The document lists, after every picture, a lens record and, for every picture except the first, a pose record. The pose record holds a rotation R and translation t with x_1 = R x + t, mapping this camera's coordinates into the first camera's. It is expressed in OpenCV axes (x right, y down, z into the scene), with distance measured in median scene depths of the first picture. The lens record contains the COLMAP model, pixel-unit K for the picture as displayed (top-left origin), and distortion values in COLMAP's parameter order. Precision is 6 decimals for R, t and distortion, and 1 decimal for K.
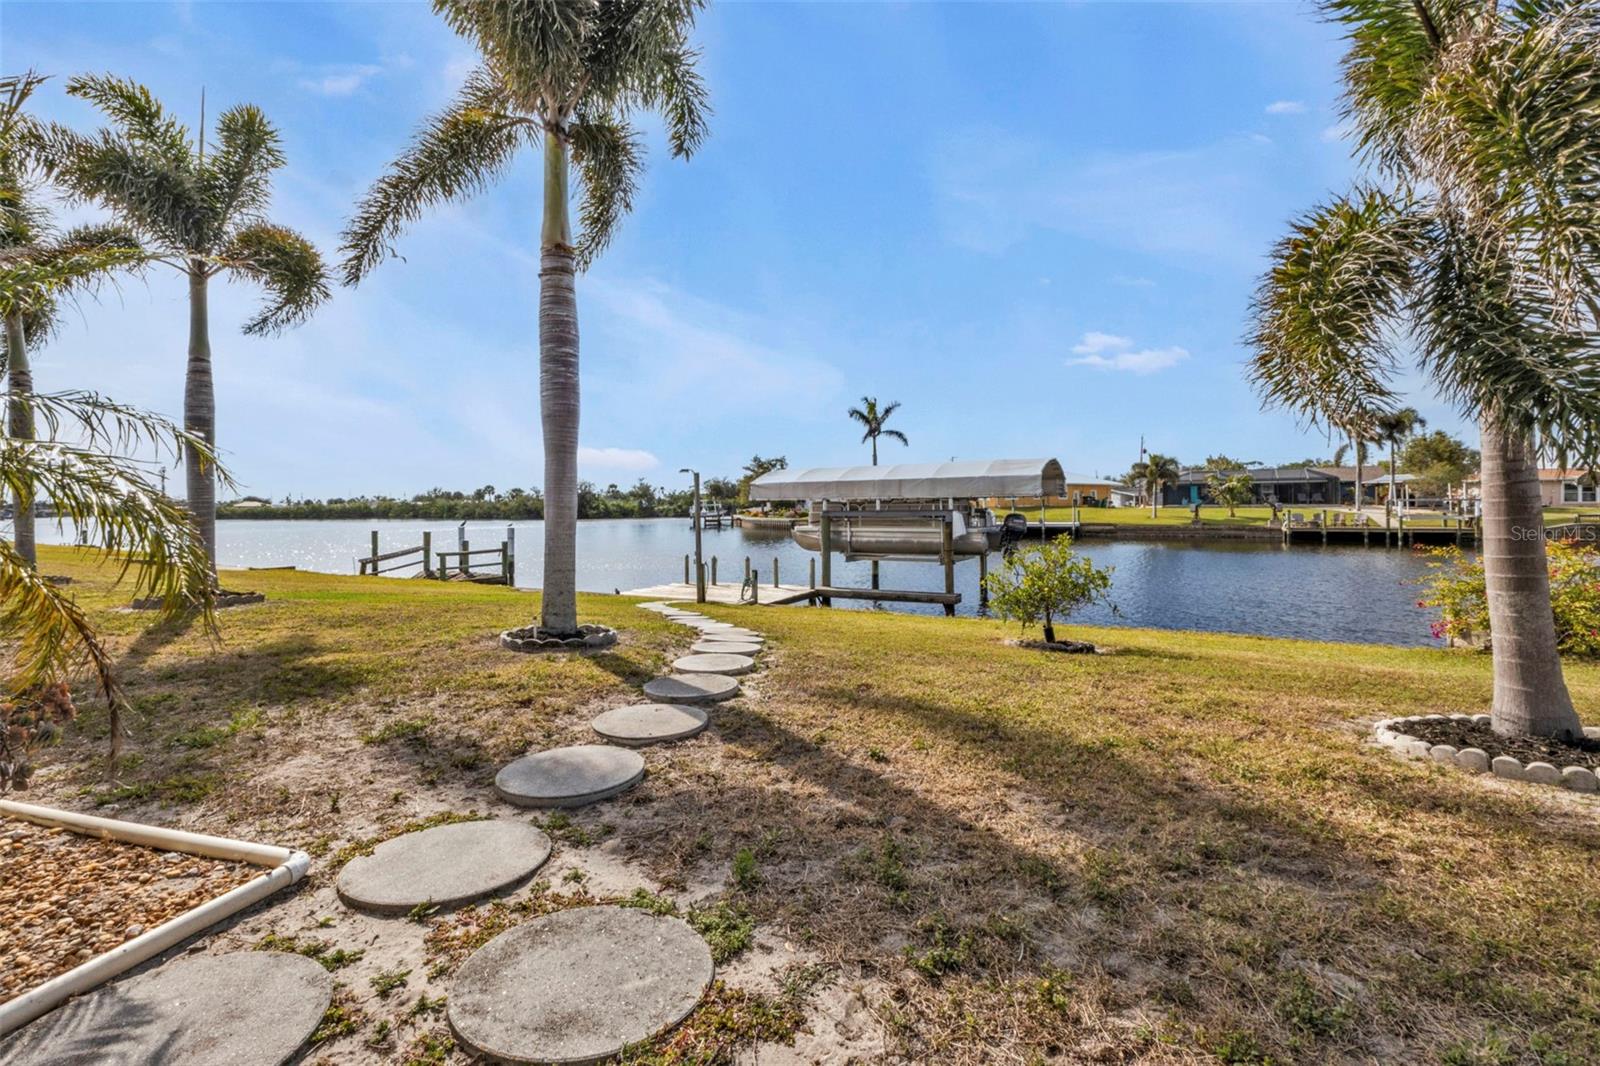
lens RADIAL K [[697.9, 0, 800.0], [0, 697.9, 533.0], [0, 0, 1]] dist [0.002764, 0.000294]
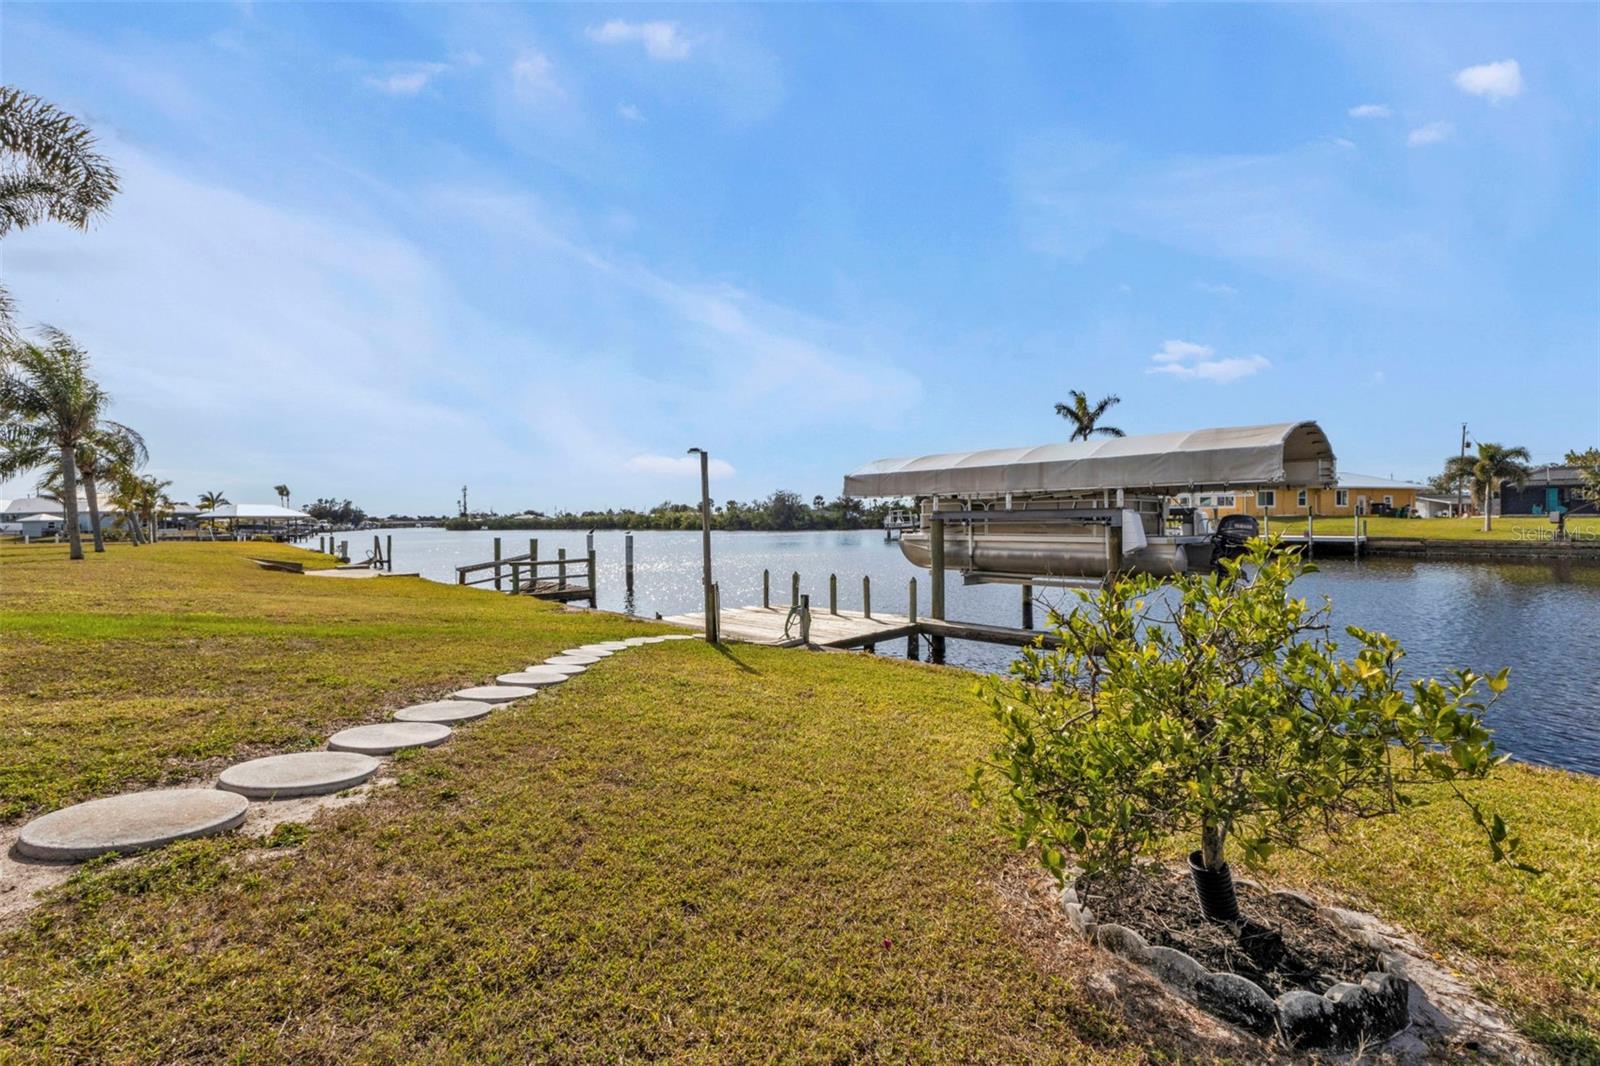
lens RADIAL K [[698.1, 0, 830.8], [0, 698.1, 528.6], [0, 0, 1]] dist [0.016159, -0.000161]
pose [[0.963620, 0.004479, -0.267238, 0.111159], [-0.011148, 0.999663, -0.023442, 0.003068], [0.267043, 0.025568, 0.963345, 0.267200]]
